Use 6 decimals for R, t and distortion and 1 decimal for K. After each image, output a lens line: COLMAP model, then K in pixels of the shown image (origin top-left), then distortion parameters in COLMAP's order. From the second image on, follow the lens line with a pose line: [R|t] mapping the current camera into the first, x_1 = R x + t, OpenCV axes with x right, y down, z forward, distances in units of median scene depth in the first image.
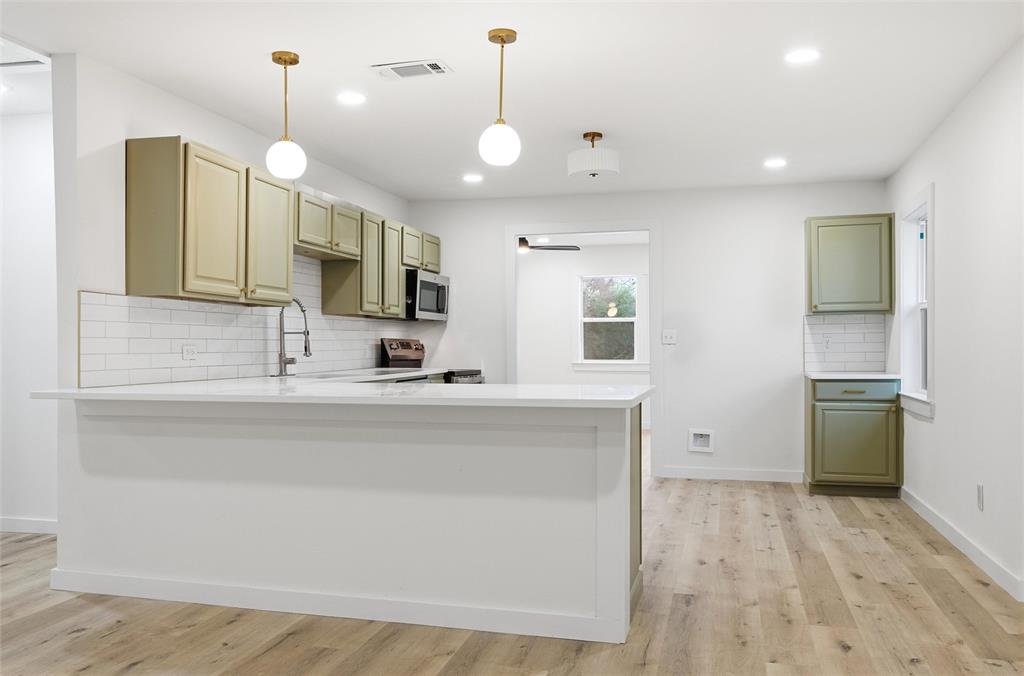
lens RADIAL K [[828.6, 0, 510.8], [0, 828.6, 342.8], [0, 0, 1]] dist [0.014968, 0.004446]
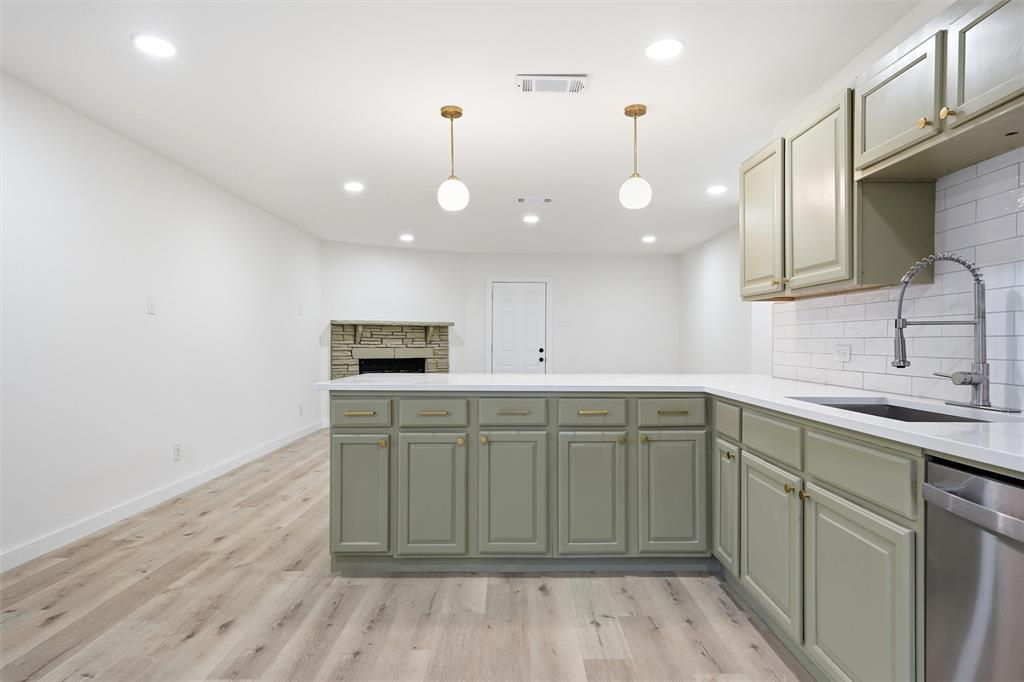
lens RADIAL K [[586.5, 0, 511.4], [0, 586.5, 346.9], [0, 0, 1]] dist [0.012421, 0.000415]
pose [[-0.966955, 0.000547, -0.254945, 0.117869], [-0.000689, 0.999988, 0.004757, 0.001826], [0.254944, 0.004775, -0.966944, 1.668809]]
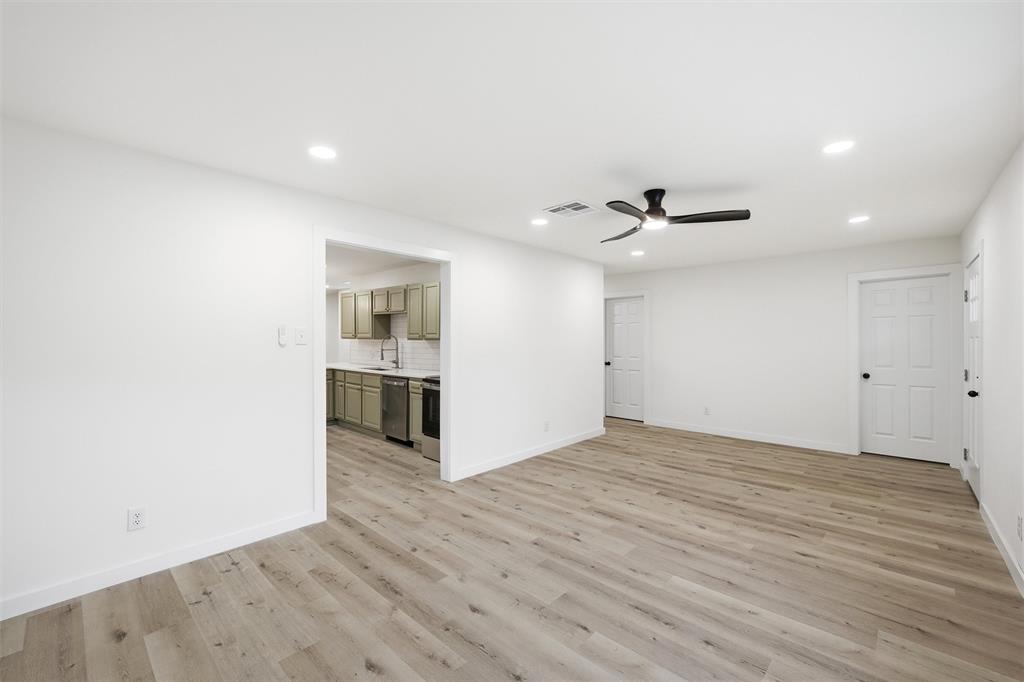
lens RADIAL K [[435.8, 0, 511.8], [0, 435.8, 345.6], [0, 0, 1]] dist [-0.001560, 0.000001]
pose [[-0.486320, 0.005996, -0.873760, 0.841117], [-0.003606, 0.999954, 0.008869, -0.046733], [0.873773, 0.007464, -0.486277, 2.465101]]
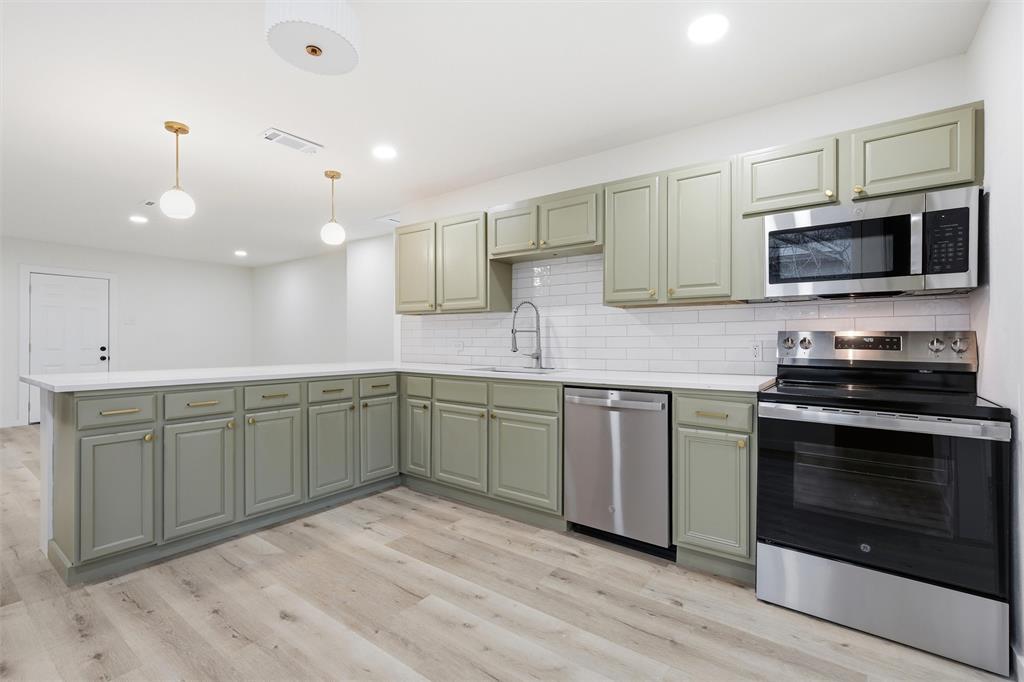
lens RADIAL K [[466.3, 0, 512.0], [0, 466.3, 341.0], [0, 0, 1]] dist [0.000186, 0.000388]
pose [[-0.381276, 0.001141, -0.924461, 0.443905], [0.003042, 0.999995, -0.000020, 0.001985], [0.924456, -0.002820, -0.381277, 1.589824]]
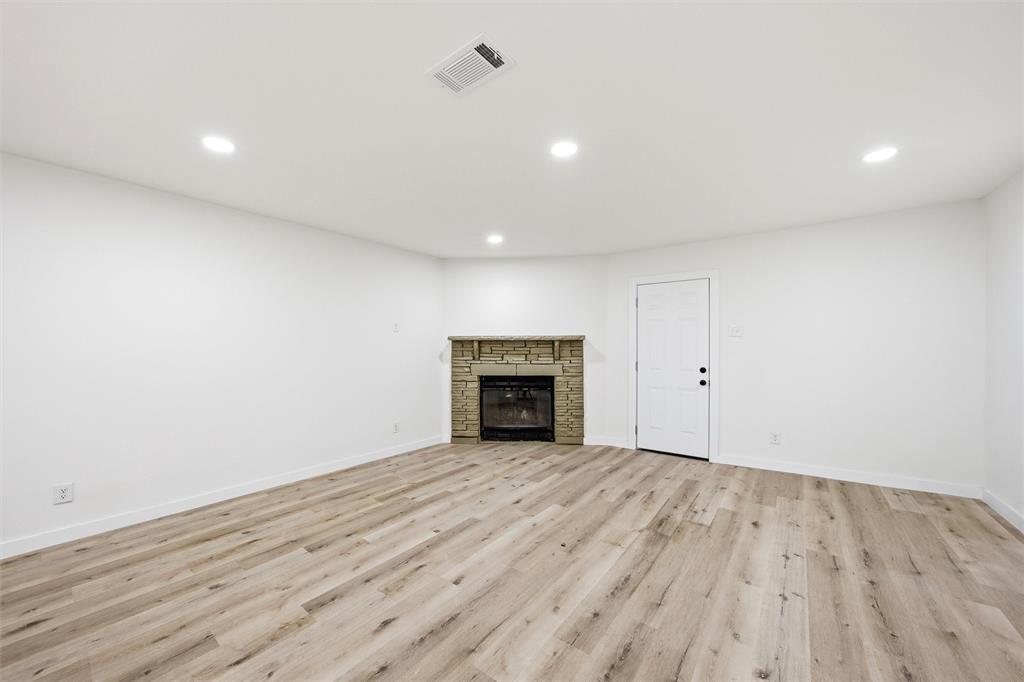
lens RADIAL K [[374.5, 0, 515.0], [0, 374.5, 344.8], [0, 0, 1]] dist [-0.015451, 0.000496]
pose [[-0.924090, 0.006825, 0.382113, -0.458949], [0.000494, 0.999861, -0.016663, -0.027480], [-0.382174, -0.015210, -0.923965, 0.737396]]
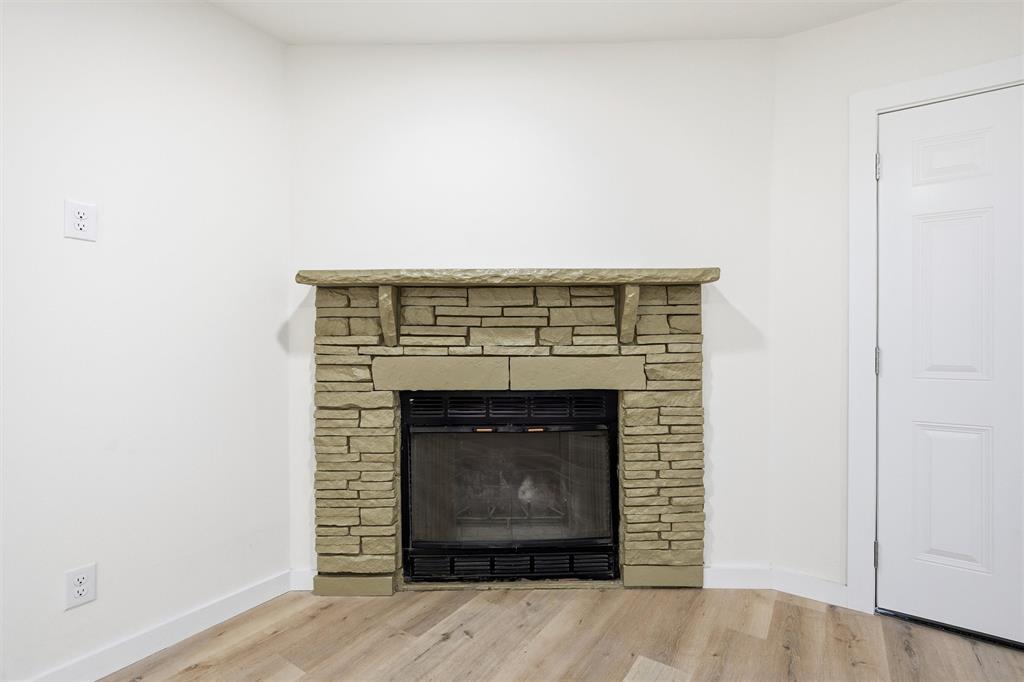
lens RADIAL K [[487.7, 0, 515.2], [0, 487.7, 345.2], [0, 0, 1]] dist [0.000388, 0.000242]
pose [[-0.946757, 0.002686, 0.321937, -0.181657], [0.003534, 0.999992, 0.002049, 0.001099], [-0.321929, 0.003077, -0.946759, 0.126259]]
